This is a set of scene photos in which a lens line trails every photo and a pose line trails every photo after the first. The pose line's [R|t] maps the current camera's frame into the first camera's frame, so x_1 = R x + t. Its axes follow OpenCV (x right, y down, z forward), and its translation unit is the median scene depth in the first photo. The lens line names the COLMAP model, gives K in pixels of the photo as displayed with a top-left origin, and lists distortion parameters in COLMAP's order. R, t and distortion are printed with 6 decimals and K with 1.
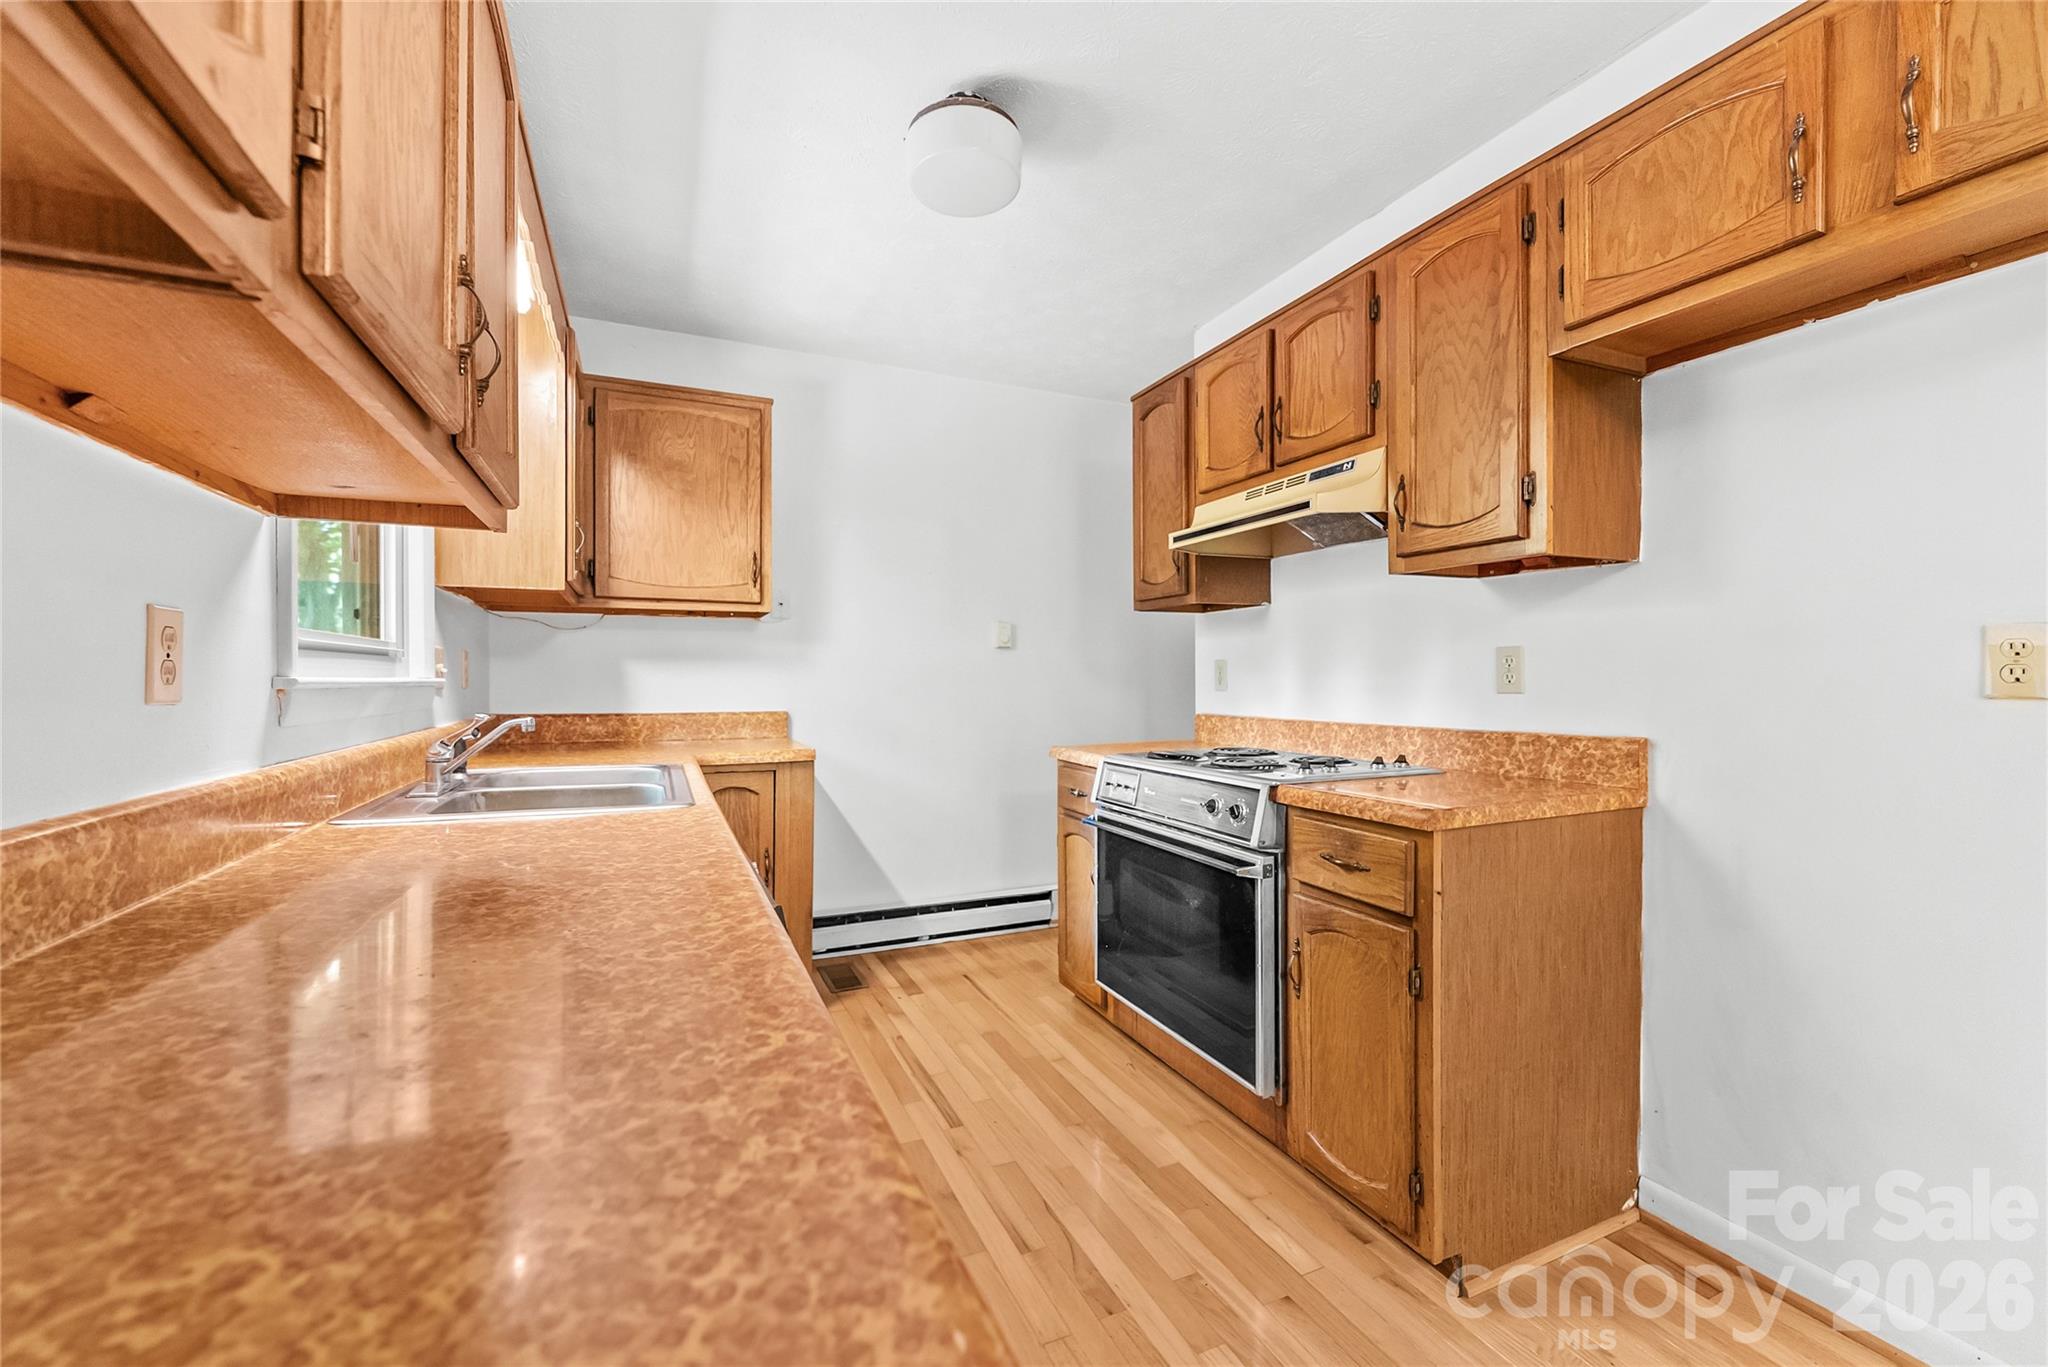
lens RADIAL K [[826.5, 0, 1024.4], [0, 826.5, 687.1], [0, 0, 1]] dist [-0.000841, -0.000154]
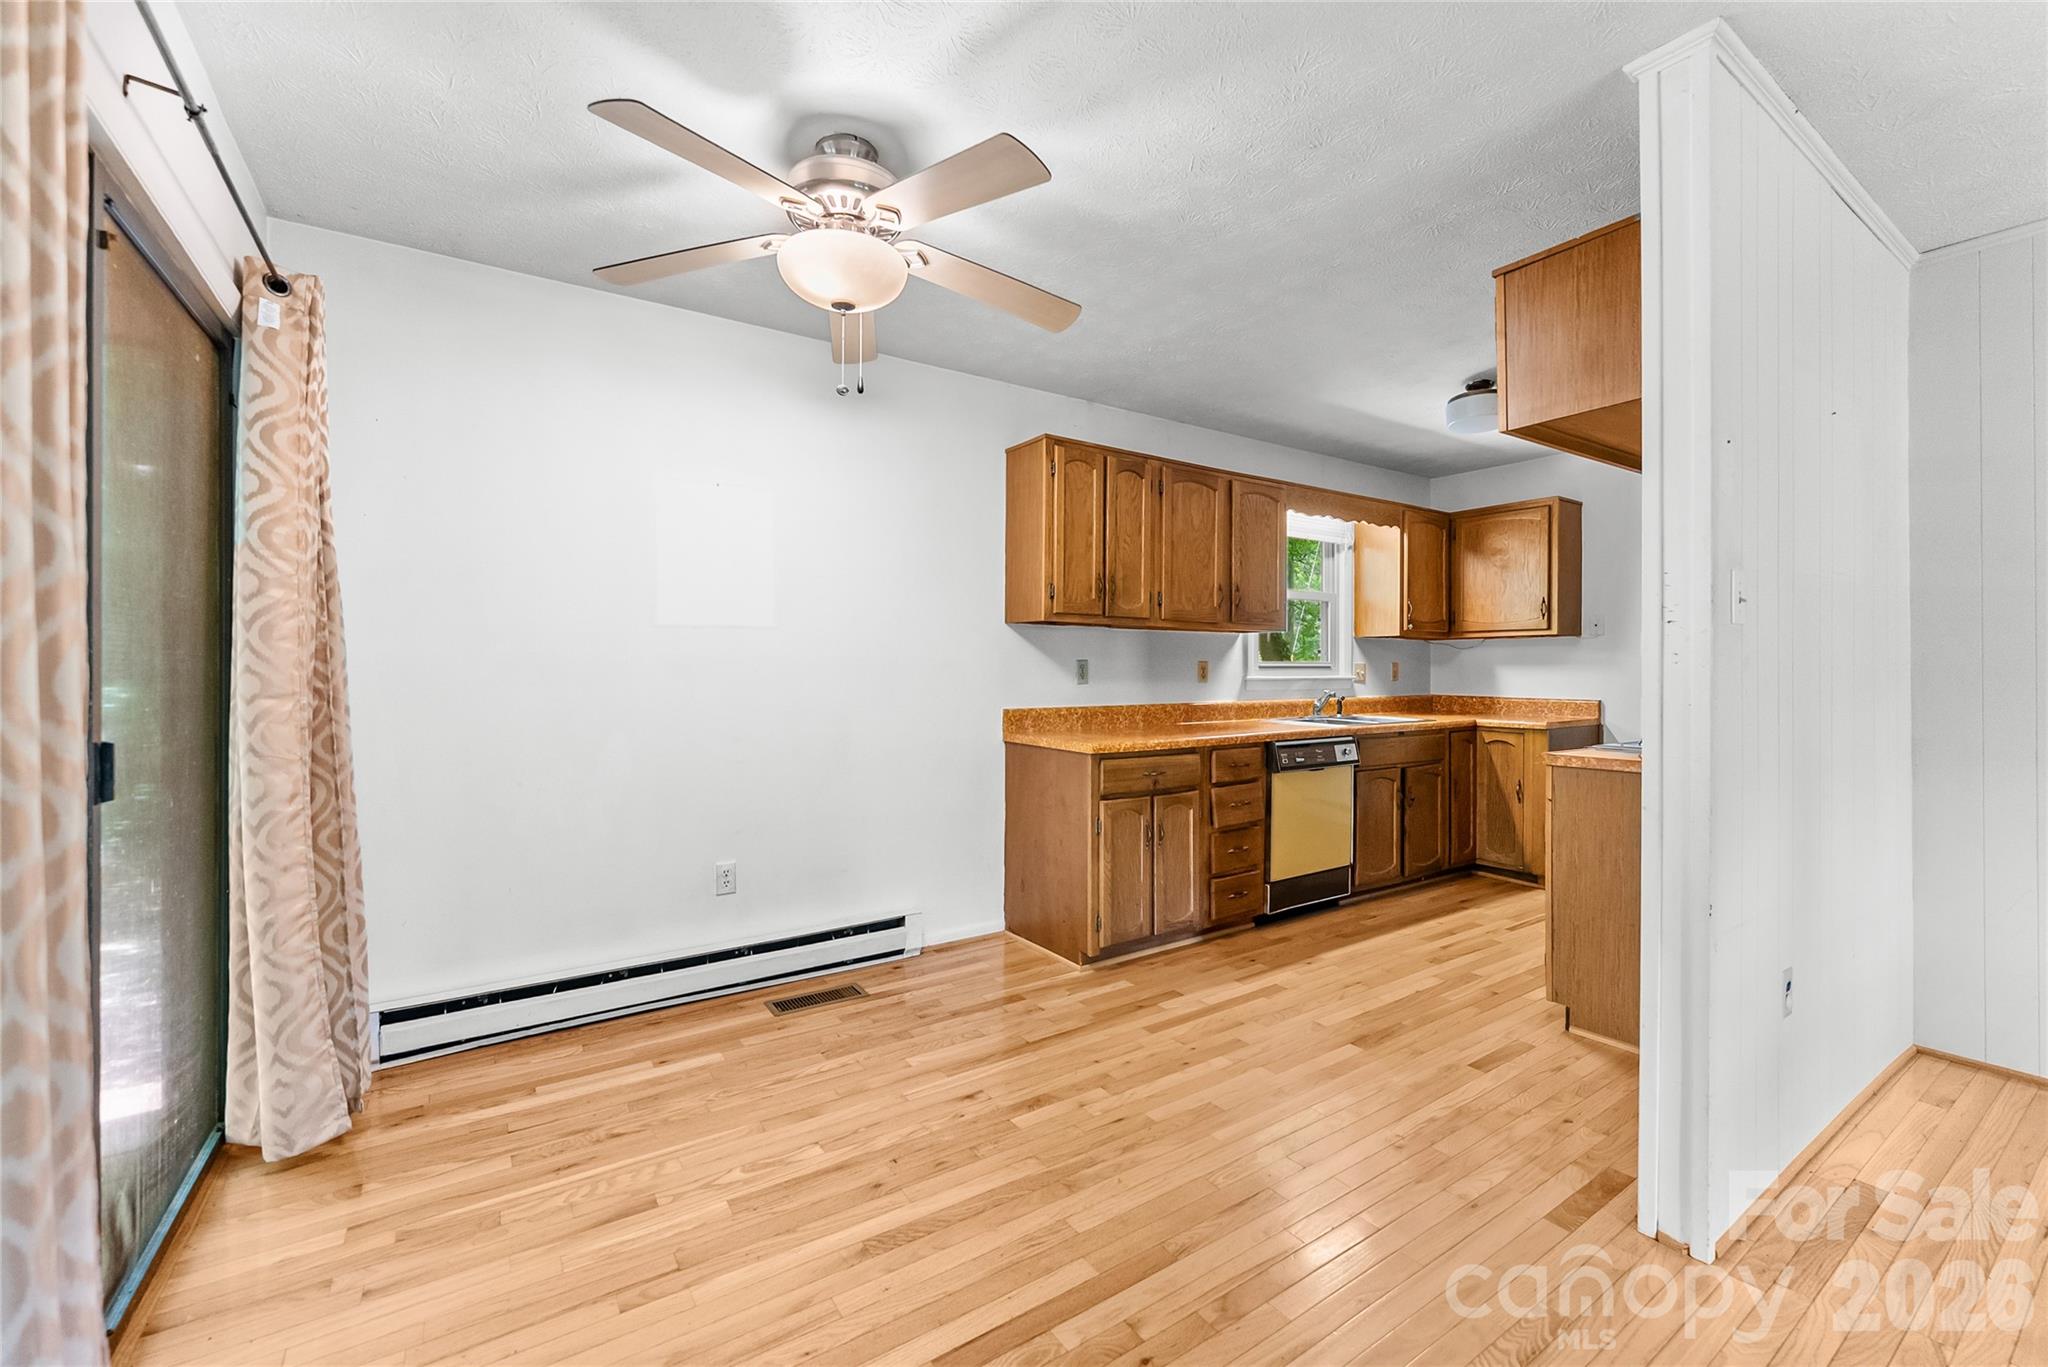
lens RADIAL K [[836.0, 0, 1026.6], [0, 836.0, 668.5], [0, 0, 1]] dist [-0.001125, -0.000626]
pose [[0.166053, 0.001842, -0.986115, 1.842960], [-0.010989, 0.999940, 0.000017, -0.027195], [0.986056, 0.010834, 0.166063, -0.402223]]
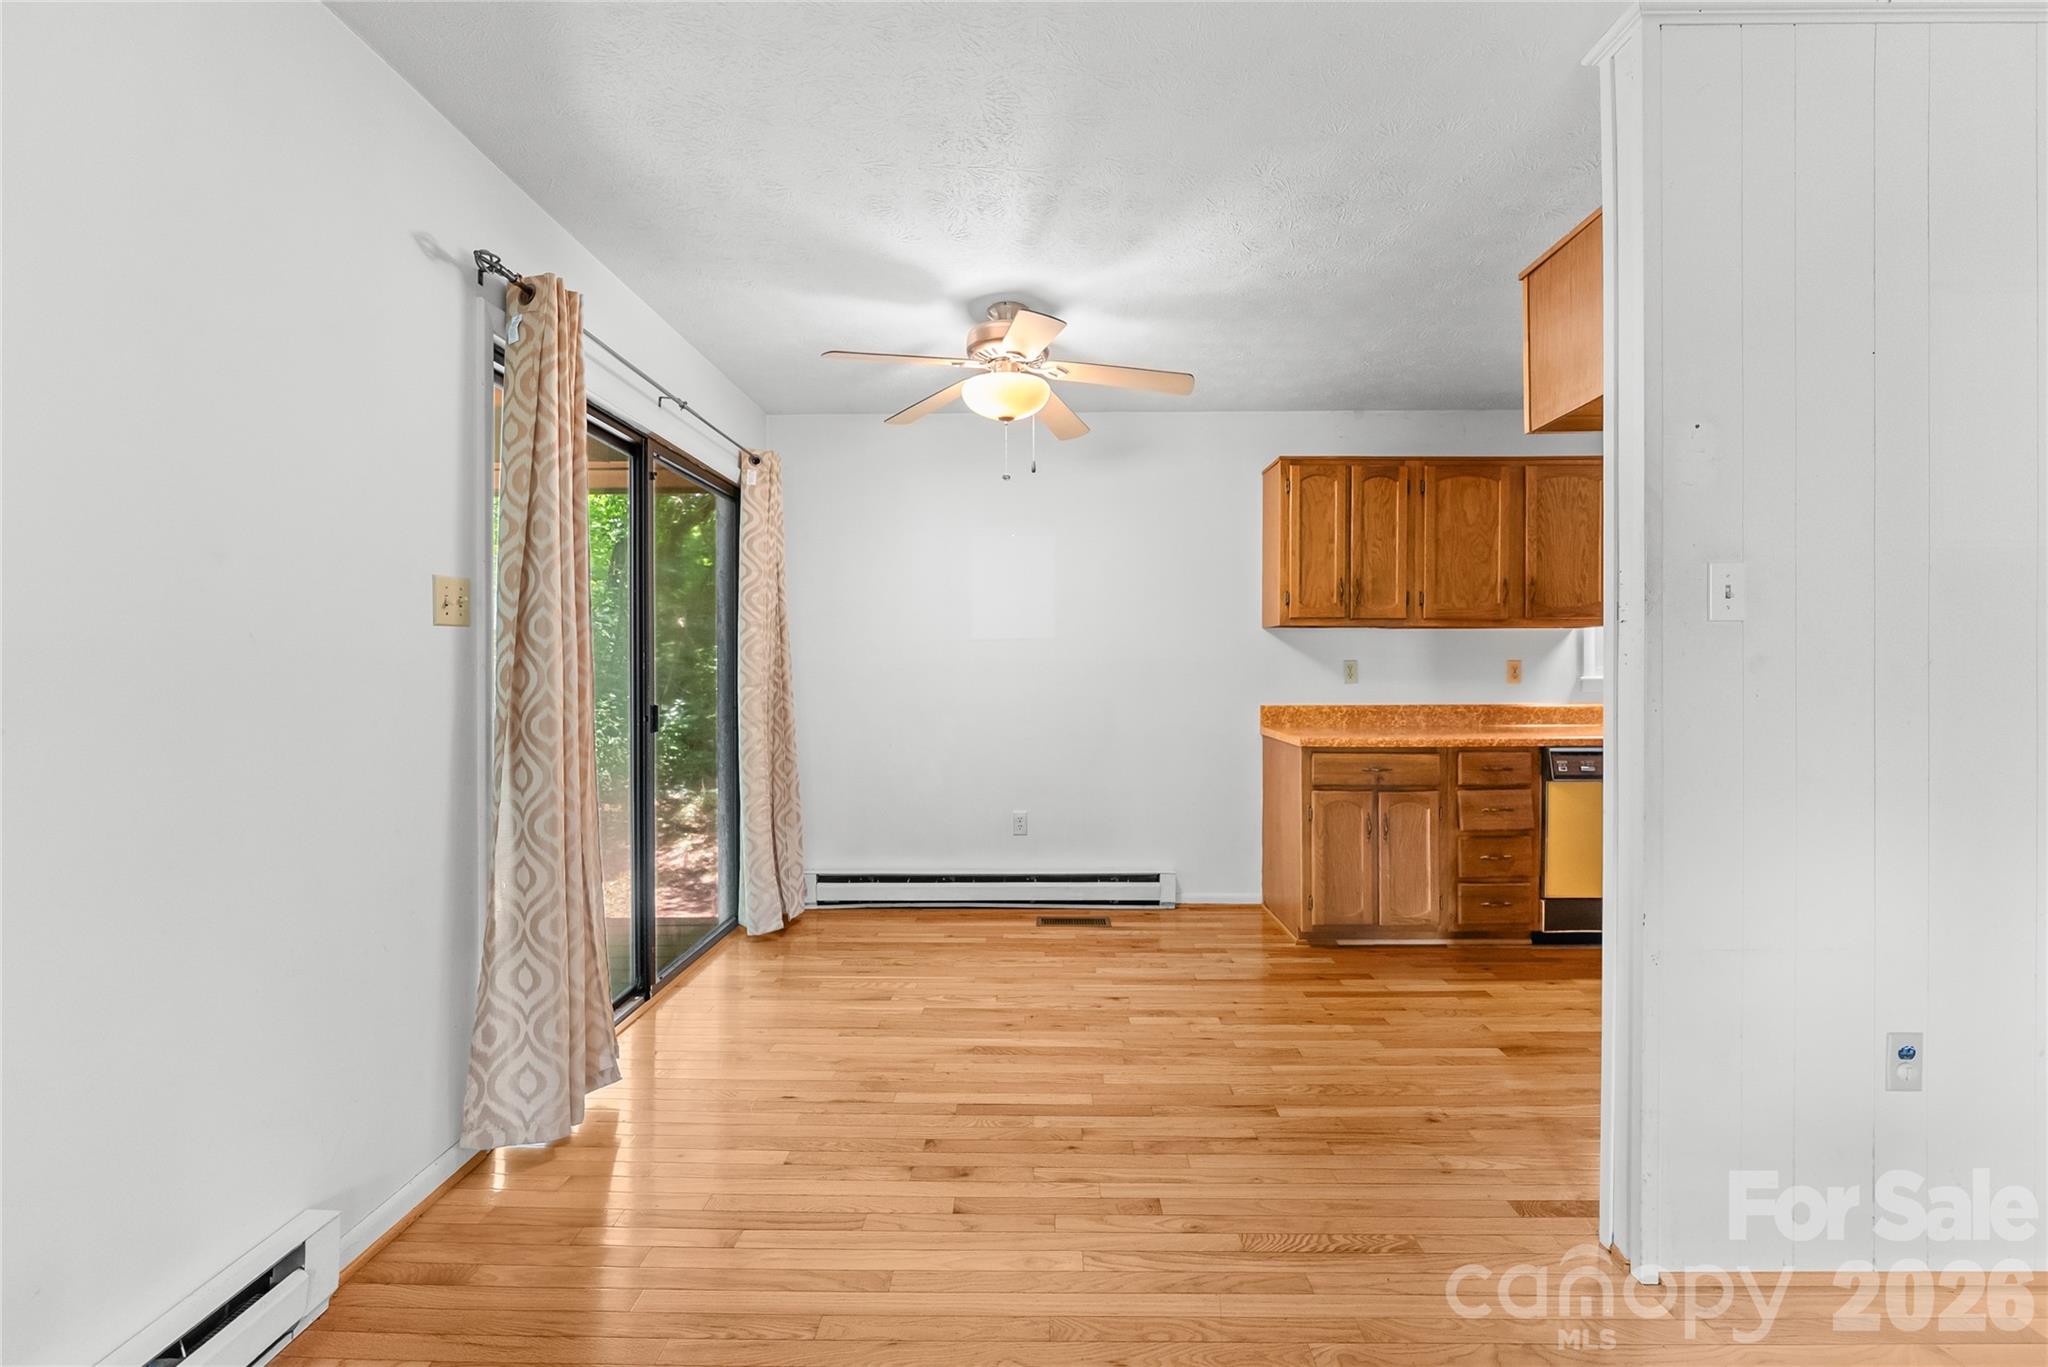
lens RADIAL K [[831.5, 0, 1027.4], [0, 831.5, 674.4], [0, 0, 1]] dist [-0.001155, -0.000415]
pose [[-0.425830, 0.010737, -0.904739, 2.152799], [-0.005792, 0.999877, 0.014592, -0.041695], [0.904785, 0.011454, -0.425716, 0.303812]]
